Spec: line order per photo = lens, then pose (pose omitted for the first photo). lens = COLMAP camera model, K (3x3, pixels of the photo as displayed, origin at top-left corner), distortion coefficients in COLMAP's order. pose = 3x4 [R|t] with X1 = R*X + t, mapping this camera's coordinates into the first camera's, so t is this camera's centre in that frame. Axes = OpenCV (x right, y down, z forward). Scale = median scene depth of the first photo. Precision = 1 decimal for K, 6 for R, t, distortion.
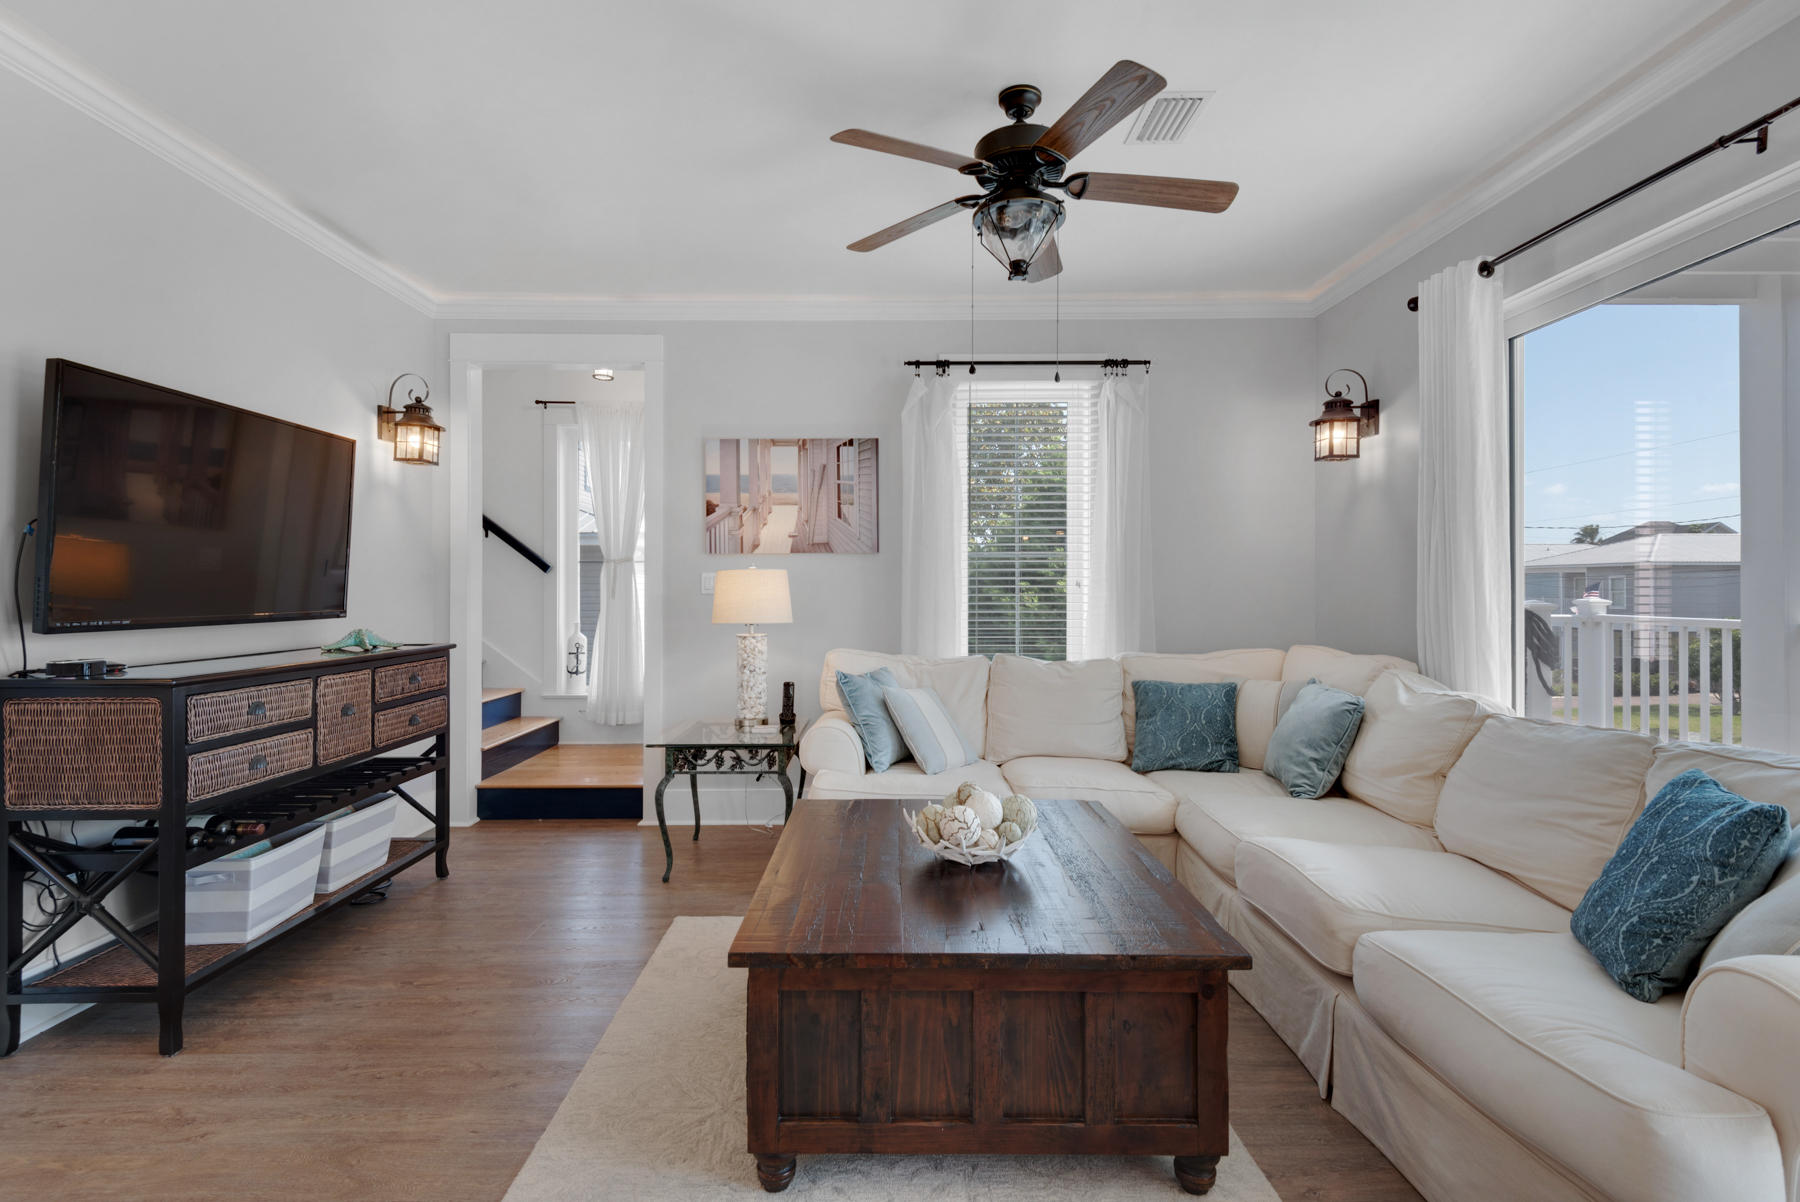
lens RADIAL K [[865.2, 0, 955.9], [0, 865.2, 588.6], [0, 0, 1]] dist [0.029878, -0.019905]
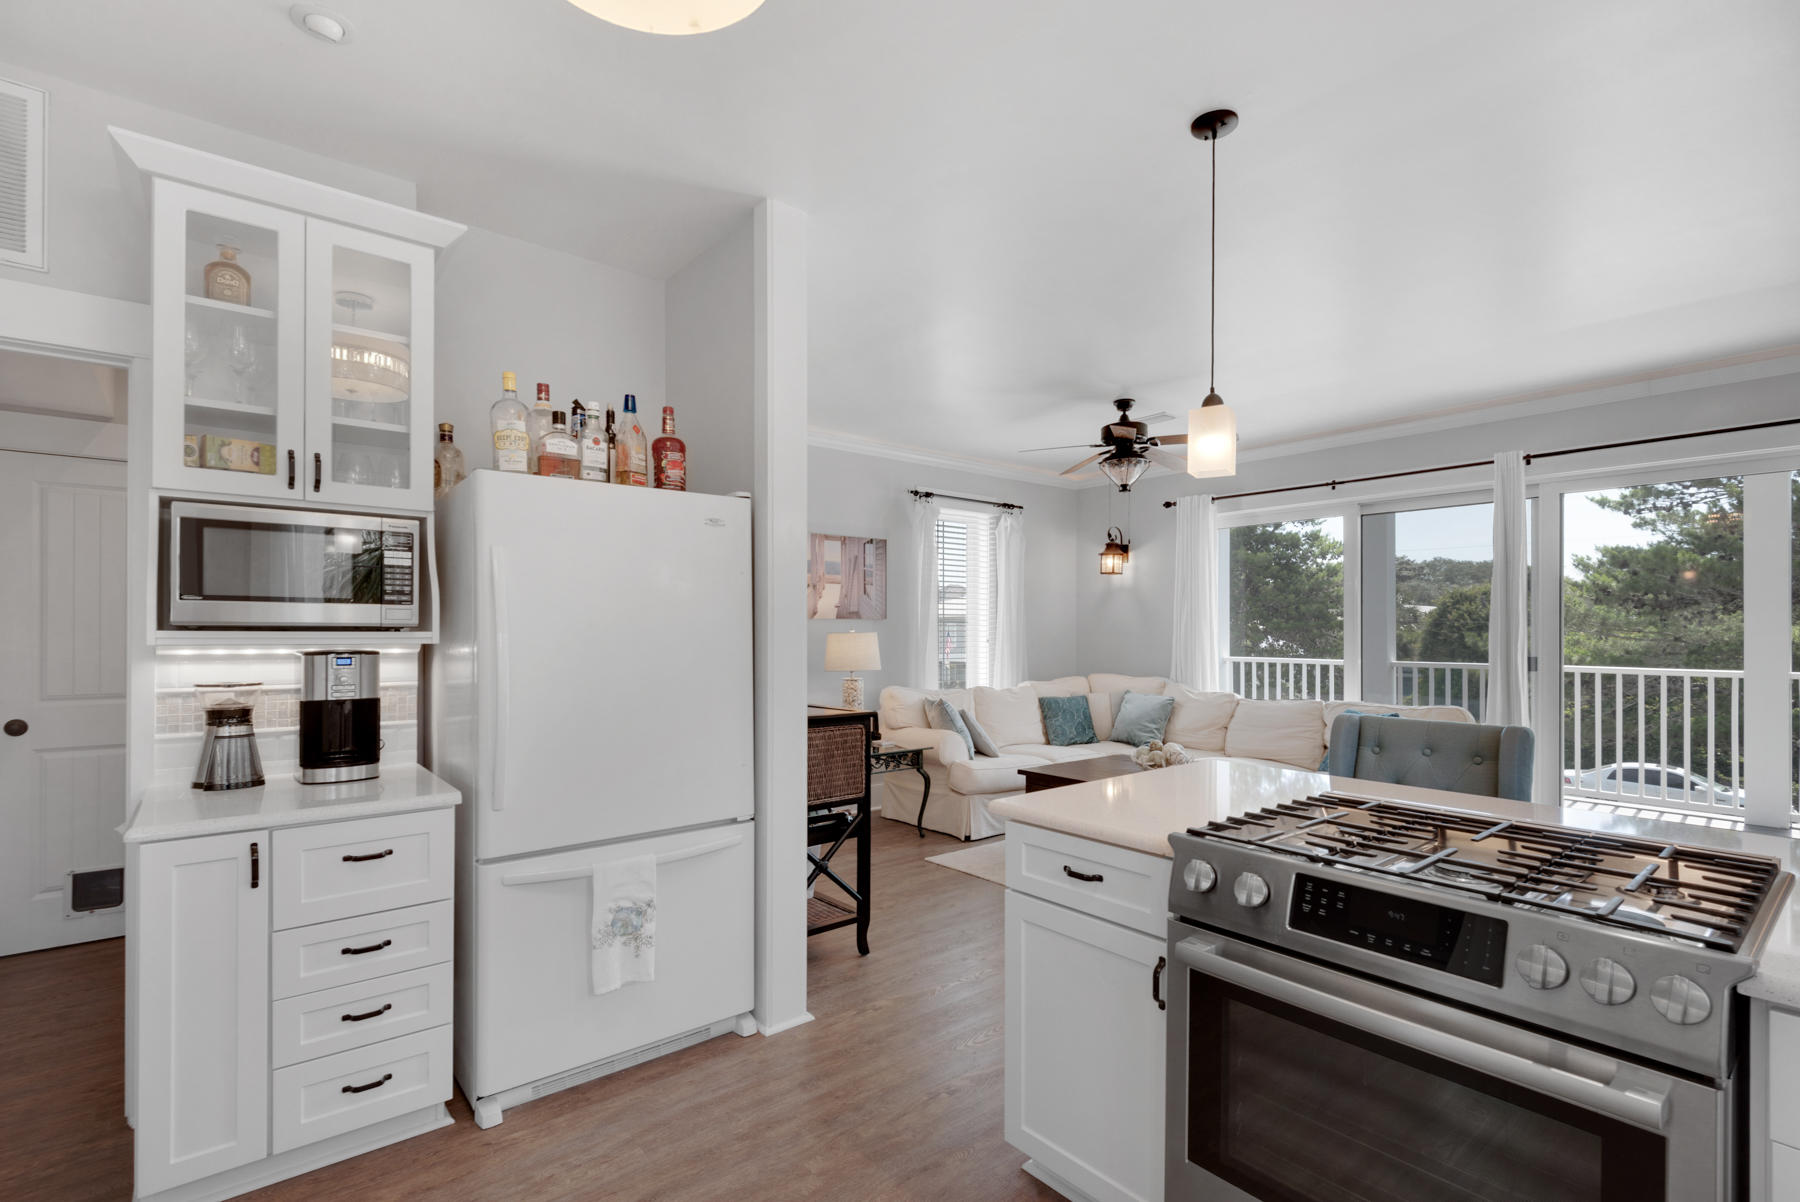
lens RADIAL K [[830.9, 0, 921.0], [0, 830.9, 640.8], [0, 0, 1]] dist [0.016047, -0.000688]
pose [[0.760463, -0.003686, 0.649371, -1.065260], [-0.001729, 0.999969, 0.007701, -0.018655], [-0.649379, -0.006980, 0.760433, -0.098038]]
